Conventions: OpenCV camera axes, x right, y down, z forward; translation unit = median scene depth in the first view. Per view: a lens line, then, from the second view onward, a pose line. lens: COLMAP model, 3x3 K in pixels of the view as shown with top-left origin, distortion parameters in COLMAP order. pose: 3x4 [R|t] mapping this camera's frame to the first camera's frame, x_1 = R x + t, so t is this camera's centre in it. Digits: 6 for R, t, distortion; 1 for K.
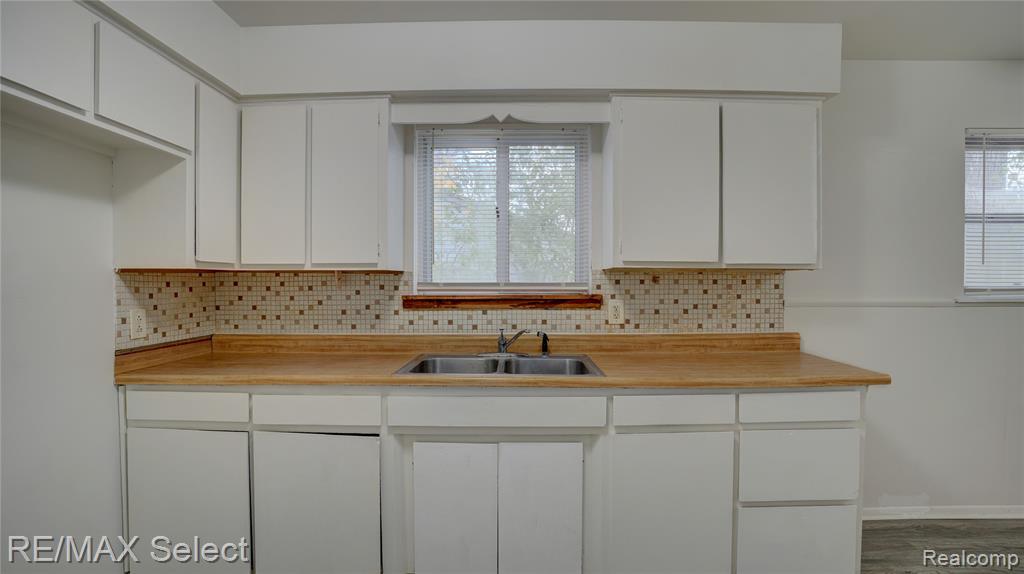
lens RADIAL K [[484.0, 0, 522.9], [0, 484.0, 285.4], [0, 0, 1]] dist [-0.053340, 0.020687]
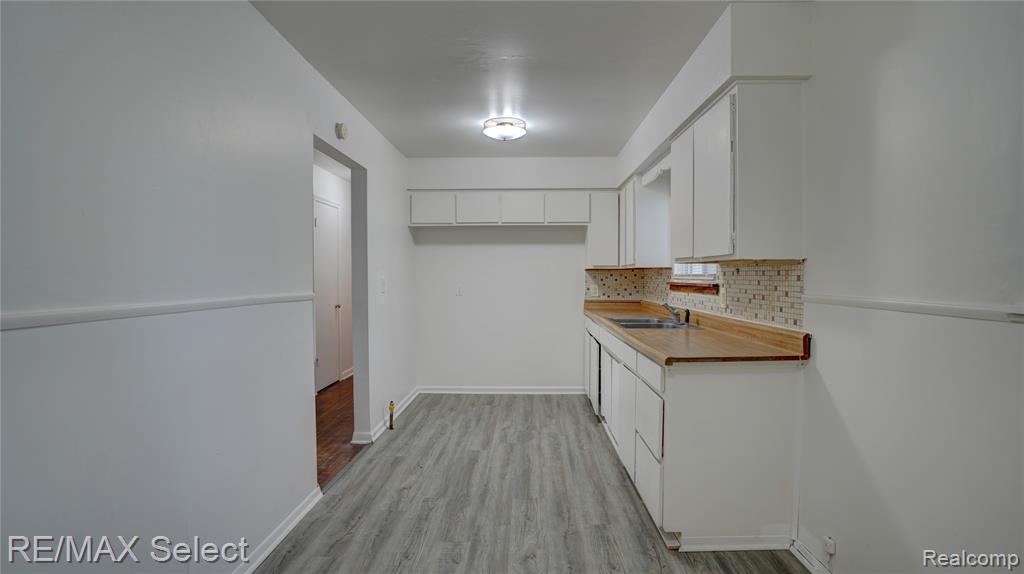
lens RADIAL K [[484.0, 0, 511.3], [0, 484.0, 289.0], [0, 0, 1]] dist [-0.053340, 0.020687]
pose [[-0.039928, 0.027517, -0.998824, 1.433931], [-0.009702, 0.999563, 0.027925, 0.003311], [0.999155, 0.010806, -0.039643, 0.516742]]
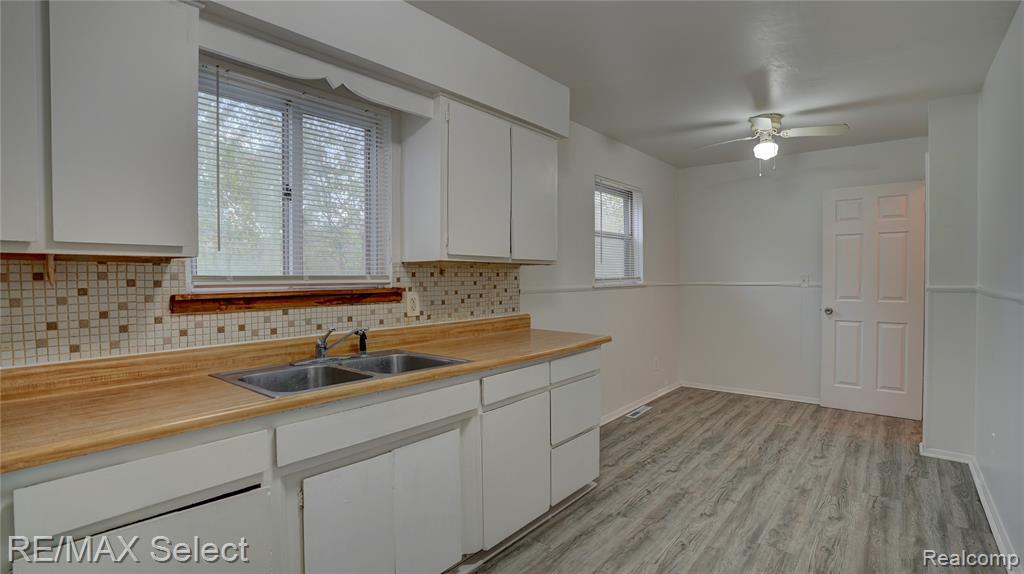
lens RADIAL K [[484.0, 0, 520.3], [0, 484.0, 286.6], [0, 0, 1]] dist [-0.053340, 0.020687]
pose [[0.633433, -0.019170, 0.773560, -0.451635], [0.011126, 0.999815, 0.015666, 0.004555], [-0.773718, -0.001316, 0.633529, 0.184635]]
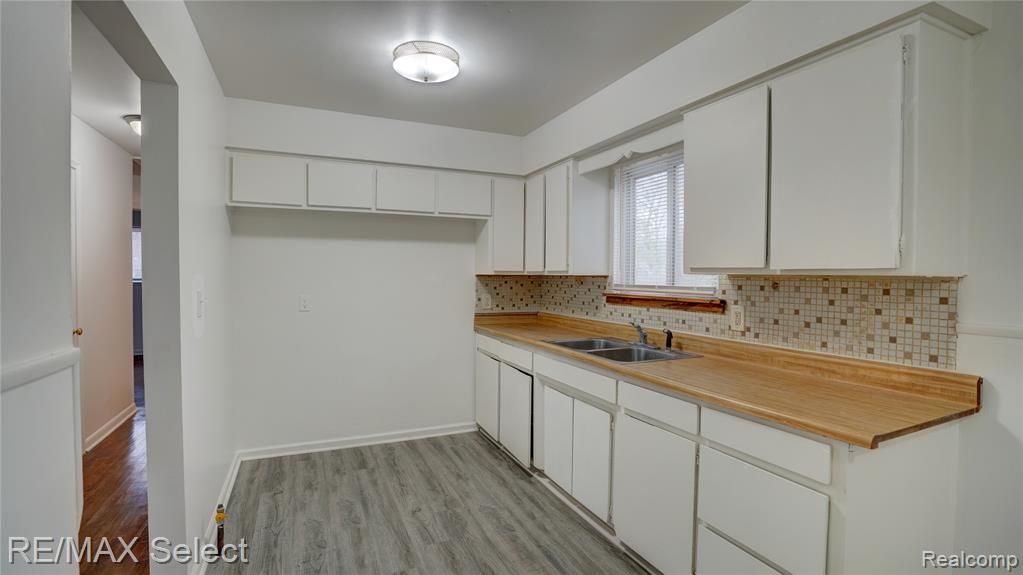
lens RADIAL K [[483.5, 0, 508.9], [0, 483.5, 285.7], [0, 0, 1]] dist [-0.053340, 0.020687]
pose [[0.397771, 0.022831, -0.917201, 0.896541], [-0.017002, 0.999702, 0.017512, -0.019827], [0.917327, 0.008628, 0.398041, 0.195630]]
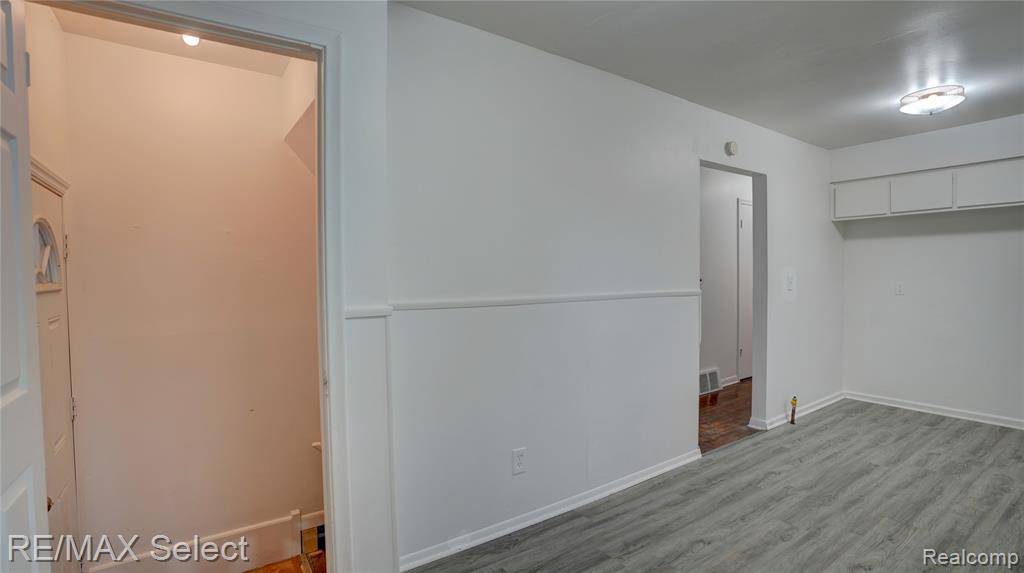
lens RADIAL K [[484.0, 0, 527.0], [0, 484.0, 285.2], [0, 0, 1]] dist [-0.053340, 0.020687]
pose [[-0.810440, 0.024611, -0.585305, 1.533671], [0.004343, 0.999342, 0.036007, -0.015253], [0.585806, 0.026639, -0.810013, 0.830580]]
